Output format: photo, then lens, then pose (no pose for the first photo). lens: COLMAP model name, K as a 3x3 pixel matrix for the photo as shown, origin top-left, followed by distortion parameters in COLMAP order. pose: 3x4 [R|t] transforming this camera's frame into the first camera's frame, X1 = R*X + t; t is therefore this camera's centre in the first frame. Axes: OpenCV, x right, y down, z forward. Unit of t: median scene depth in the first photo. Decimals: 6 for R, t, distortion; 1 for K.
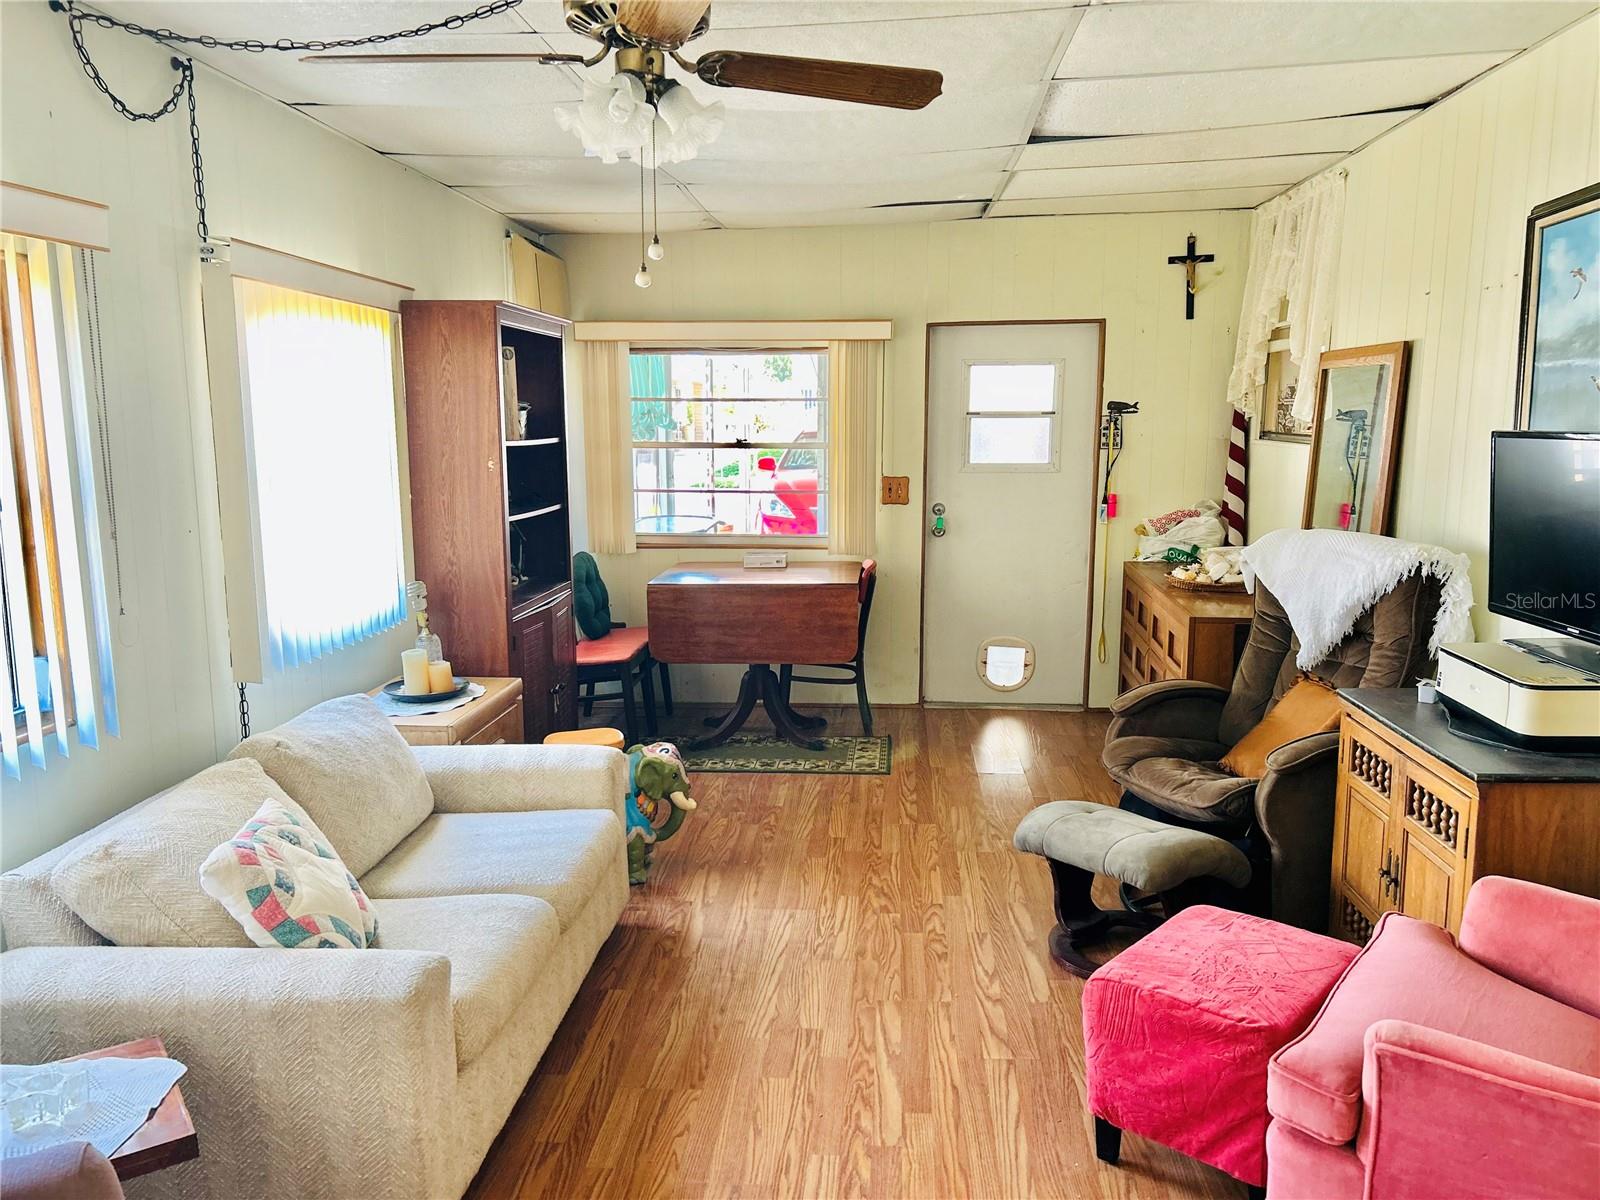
lens RADIAL K [[1199.4, 0, 798.5], [0, 1199.4, 607.9], [0, 0, 1]] dist [0.089816, -0.108681]
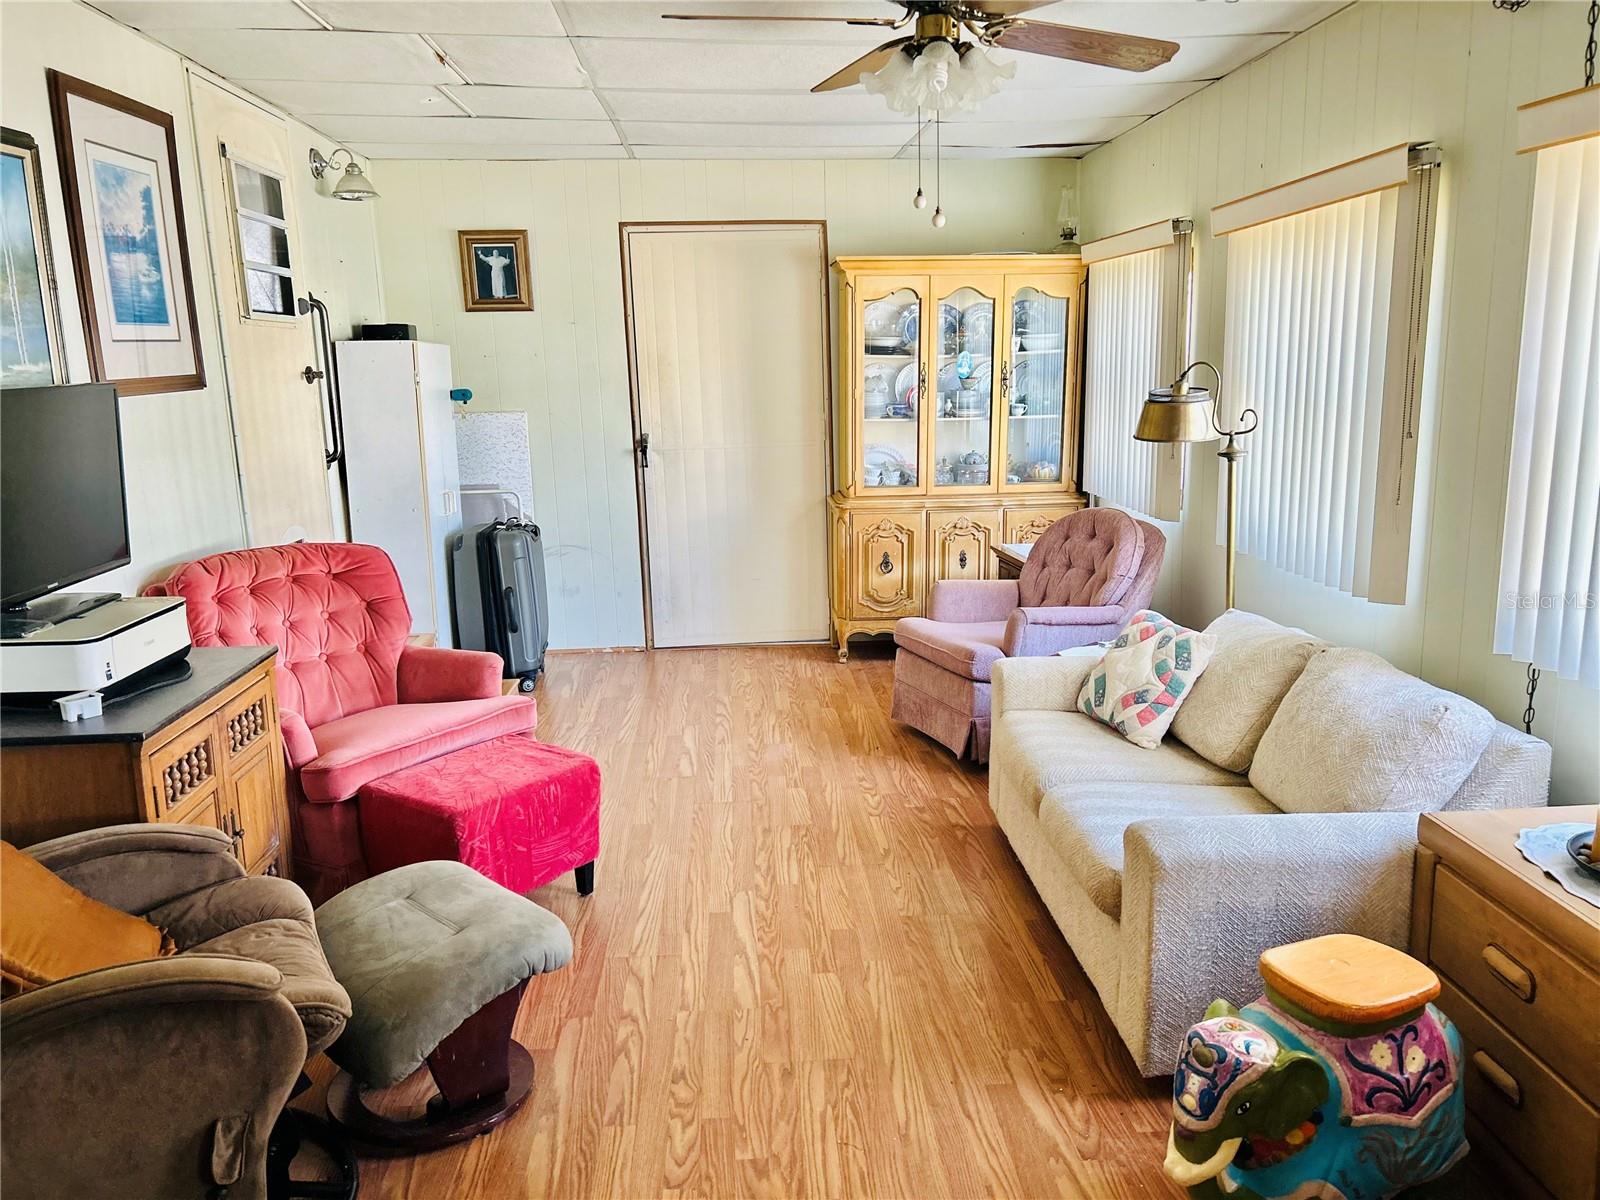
lens RADIAL K [[1199.4, 0, 798.5], [0, 1199.4, 607.9], [0, 0, 1]] dist [0.089816, -0.108681]
pose [[-0.989943, 0.053532, -0.130948, 0.139749], [0.003285, 0.934088, 0.357027, -0.274350], [0.141429, 0.353006, -0.924870, 1.744177]]
